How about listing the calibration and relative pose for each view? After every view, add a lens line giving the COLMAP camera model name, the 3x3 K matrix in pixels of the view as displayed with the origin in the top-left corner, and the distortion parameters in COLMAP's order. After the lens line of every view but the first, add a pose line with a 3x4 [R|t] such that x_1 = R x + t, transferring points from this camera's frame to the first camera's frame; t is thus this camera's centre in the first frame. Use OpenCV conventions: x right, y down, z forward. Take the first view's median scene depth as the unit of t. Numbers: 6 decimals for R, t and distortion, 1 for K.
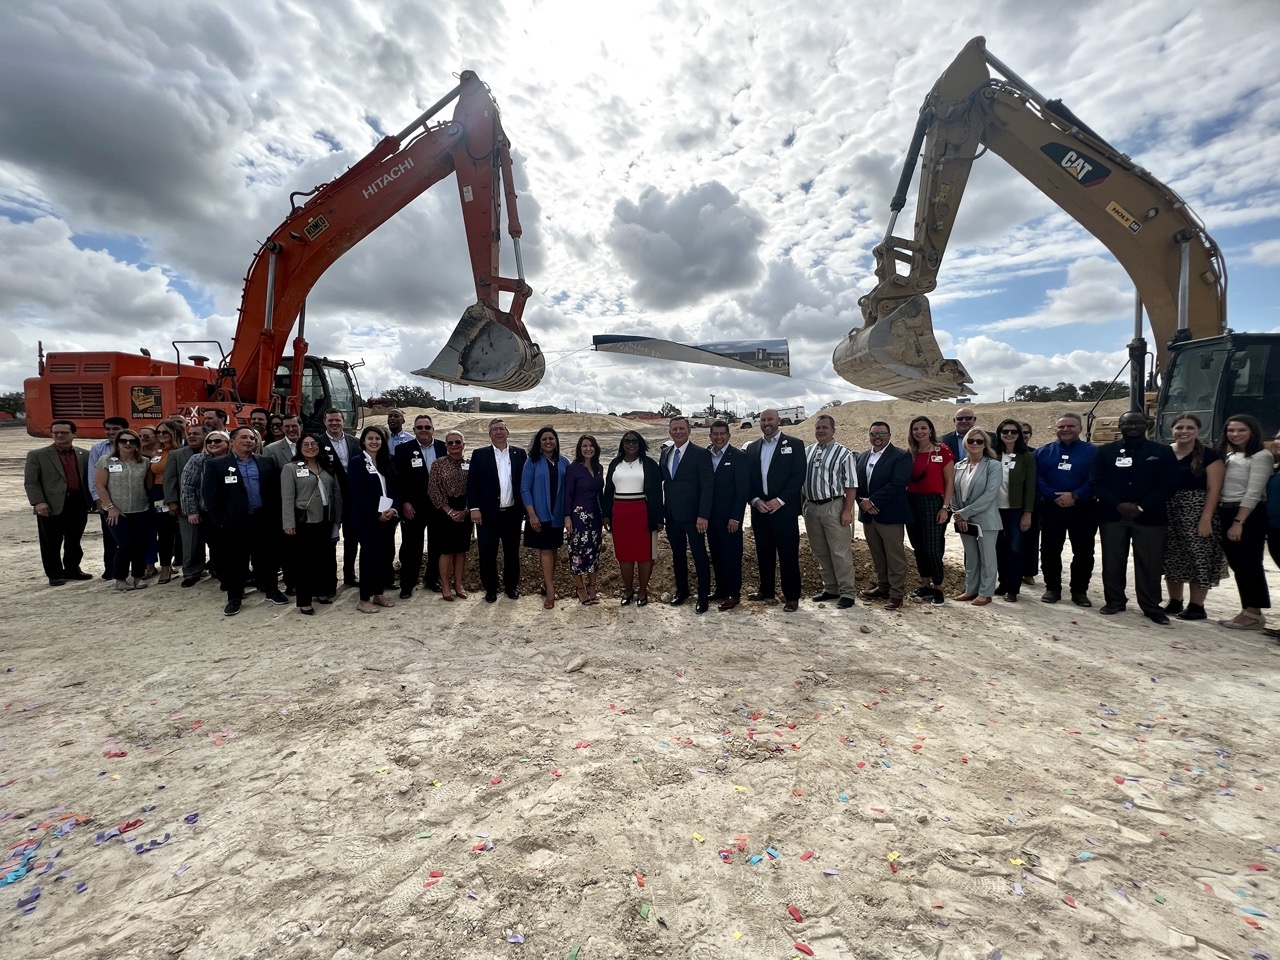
lens RADIAL K [[514.1, 0, 634.4], [0, 514.1, 478.6], [0, 0, 1]] dist [-0.008276, 0.000002]
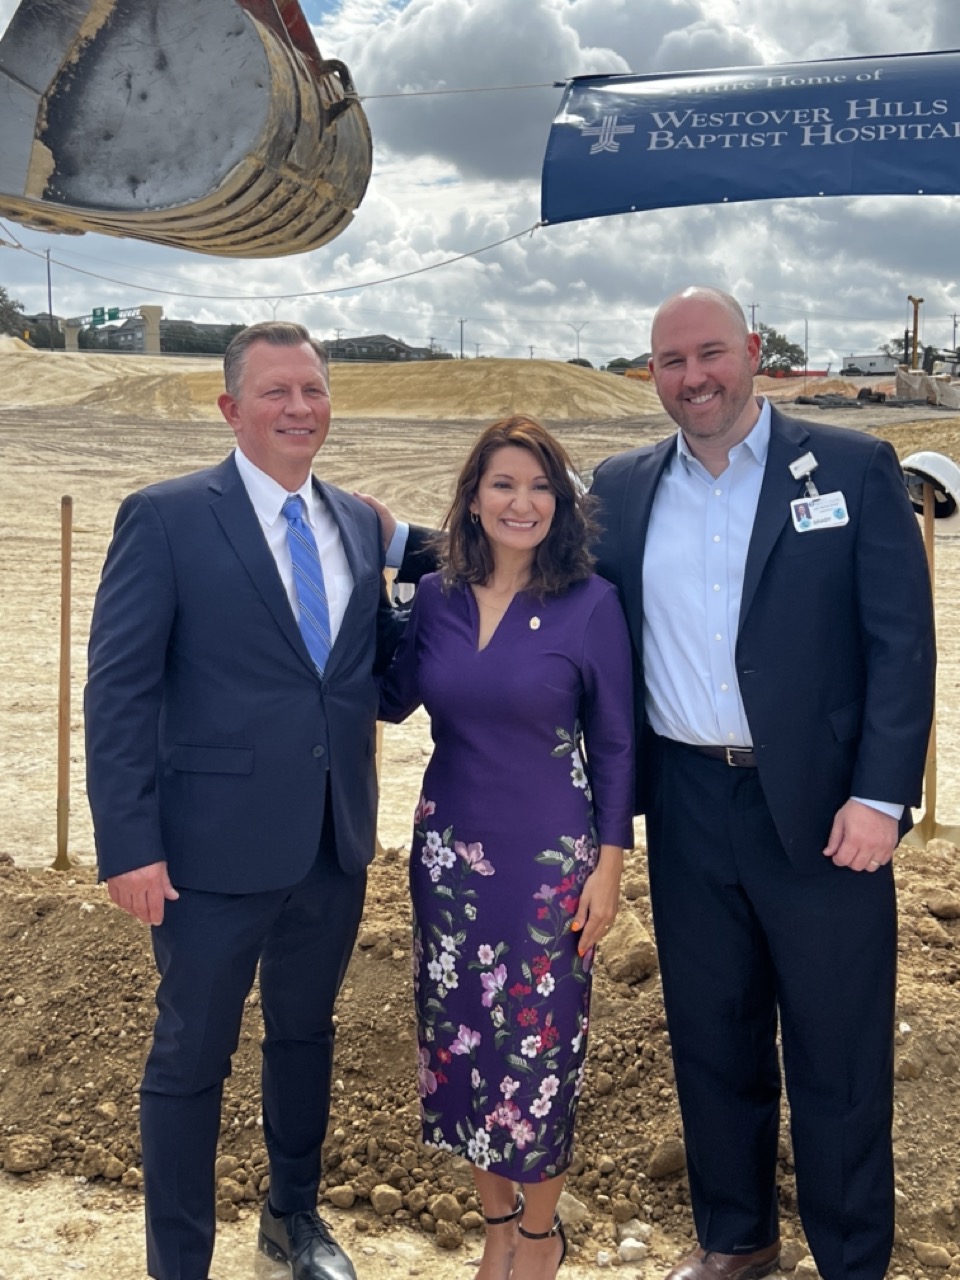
lens RADIAL K [[1620.7, 0, 480.0], [0, 1620.7, 640.0], [0, 0, 1]] dist [0.171409, -0.493470]
pose [[0.994871, 0.020452, -0.099058, -0.038152], [-0.016155, 0.998901, 0.043992, -0.015571], [0.099849, -0.042166, 0.994109, 0.202246]]
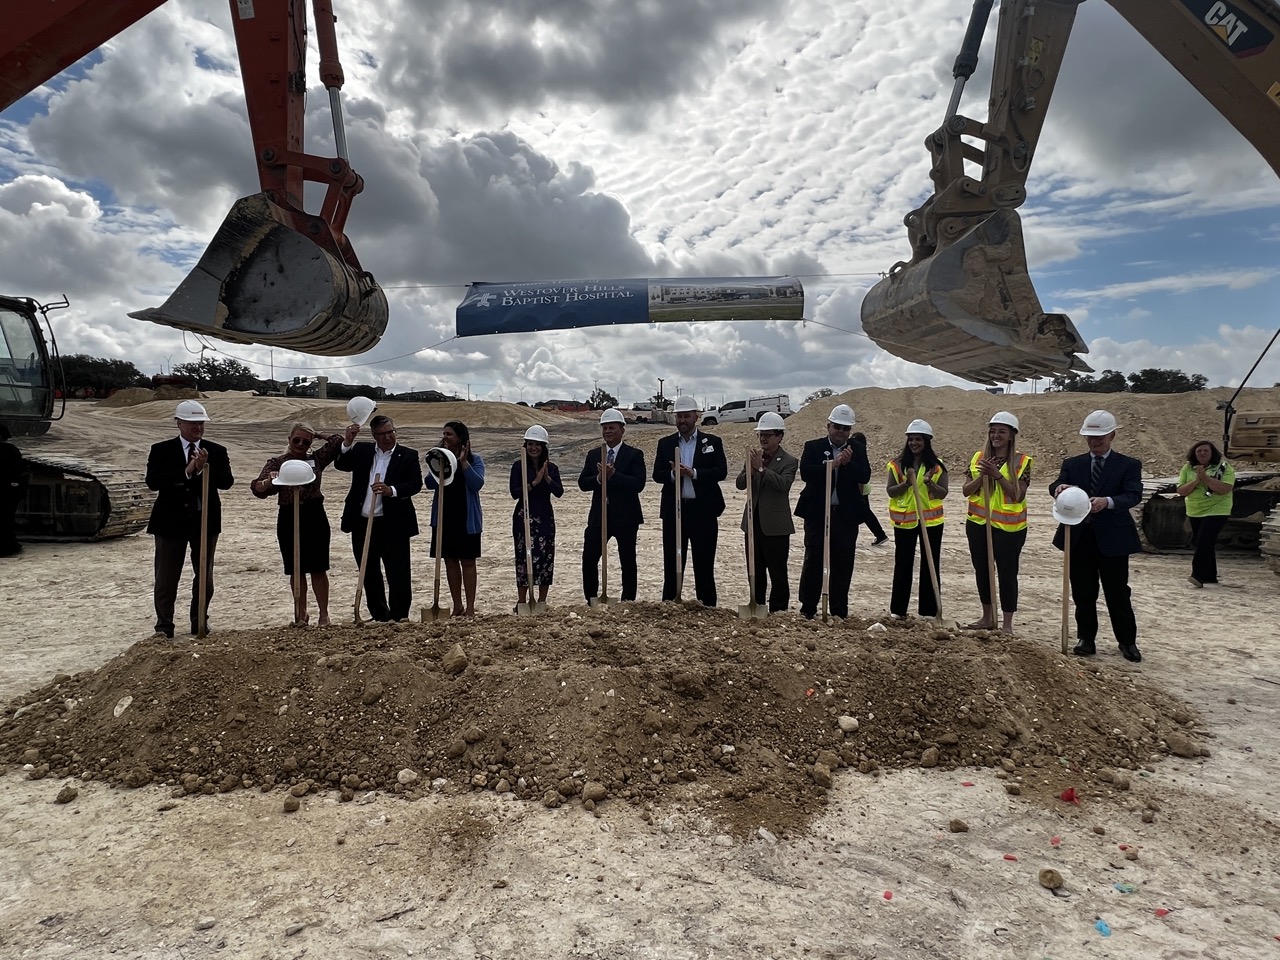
lens RADIAL K [[711.6, 0, 636.3], [0, 711.6, 475.3], [0, 0, 1]] dist [-0.006947, 0.002299]
pose [[0.993236, 0.001607, 0.116105, 0.015858], [0.001427, 0.999660, -0.026049, -0.015026], [-0.116108, 0.026039, 0.992895, 0.191253]]
